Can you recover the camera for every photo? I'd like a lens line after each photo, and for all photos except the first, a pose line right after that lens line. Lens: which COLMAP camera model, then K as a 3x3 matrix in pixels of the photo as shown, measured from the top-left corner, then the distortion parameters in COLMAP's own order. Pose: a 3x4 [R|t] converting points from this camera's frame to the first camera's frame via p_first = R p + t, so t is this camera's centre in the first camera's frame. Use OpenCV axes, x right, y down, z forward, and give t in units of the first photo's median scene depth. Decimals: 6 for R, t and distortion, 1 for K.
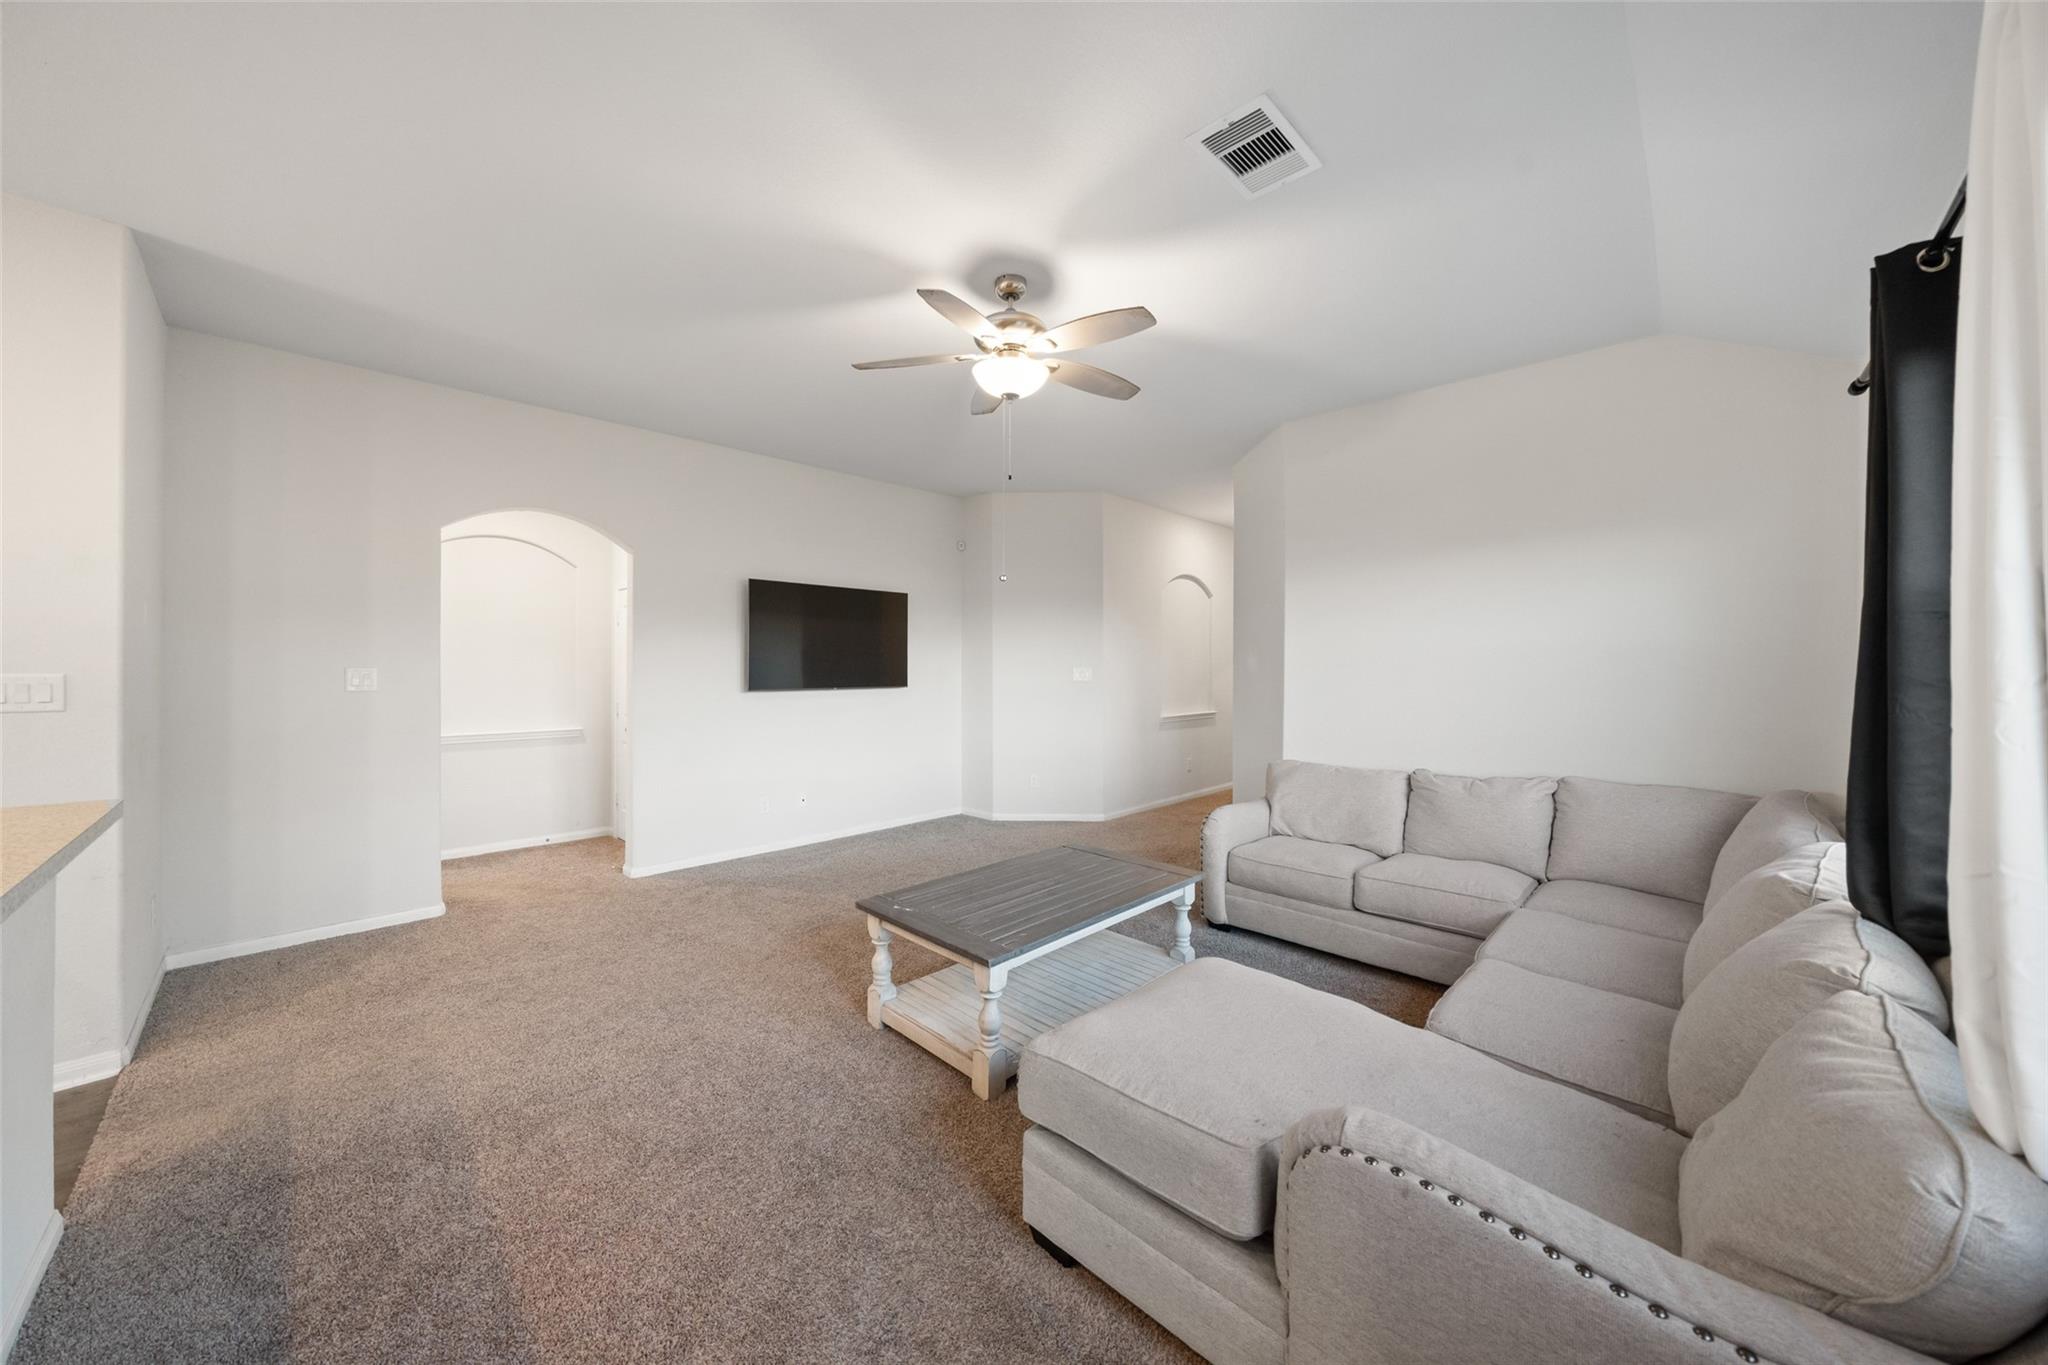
lens RADIAL K [[715.9, 0, 1032.2], [0, 715.9, 666.8], [0, 0, 1]] dist [0.001422, 0.000073]
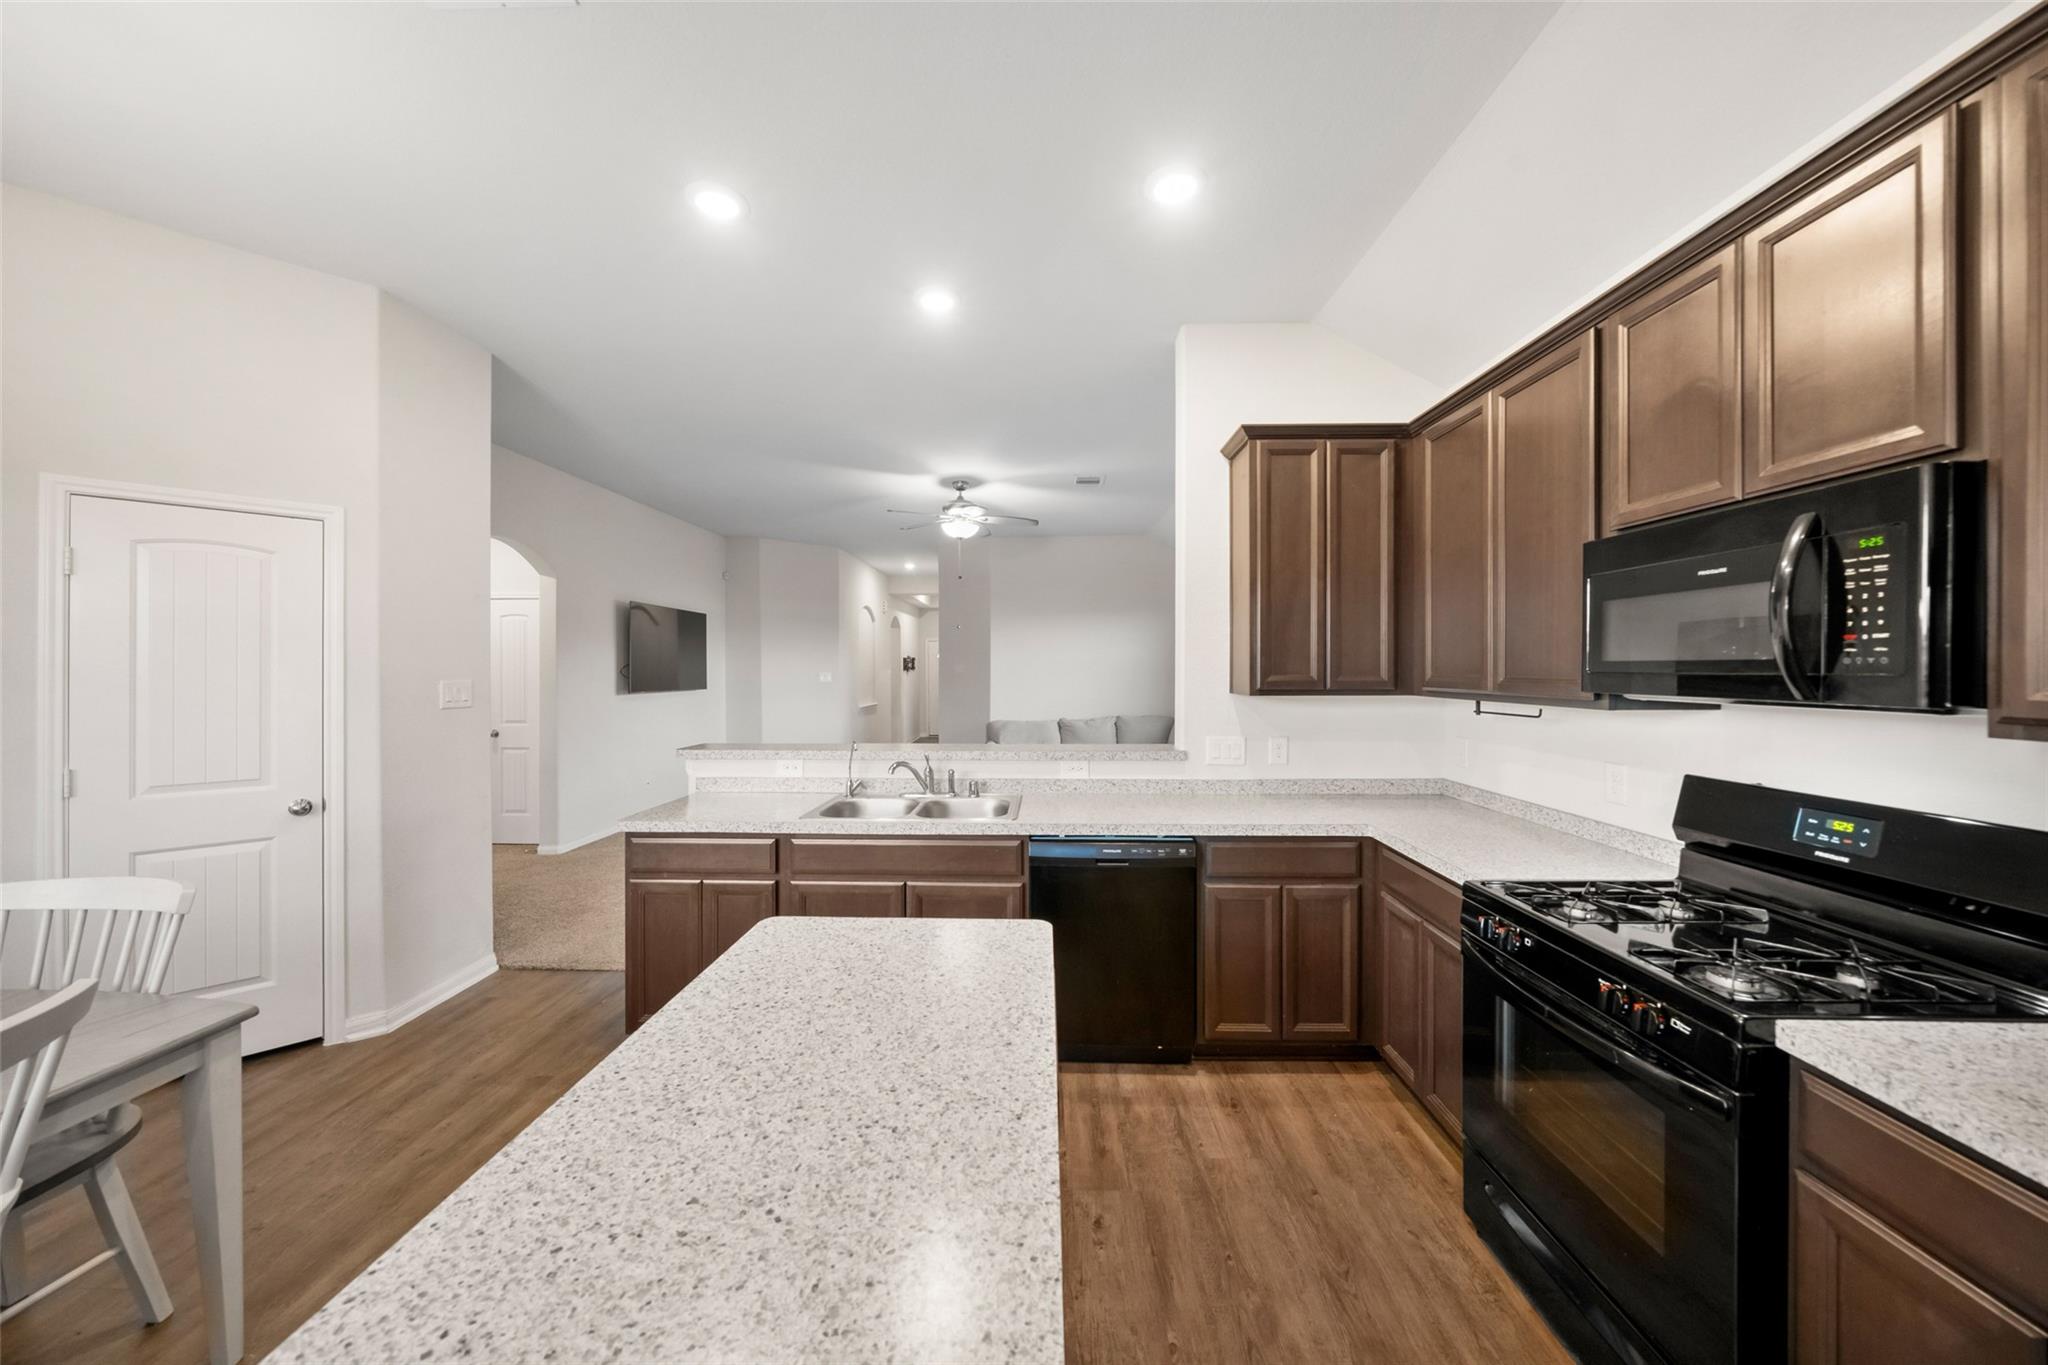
lens RADIAL K [[715.9, 0, 1018.9], [0, 715.9, 681.5], [0, 0, 1]] dist [0.001422, 0.000073]
pose [[0.744651, -0.017731, 0.667218, -0.689420], [0.011858, 0.999841, 0.013336, 0.004731], [-0.667348, -0.002019, 0.744743, -0.339227]]
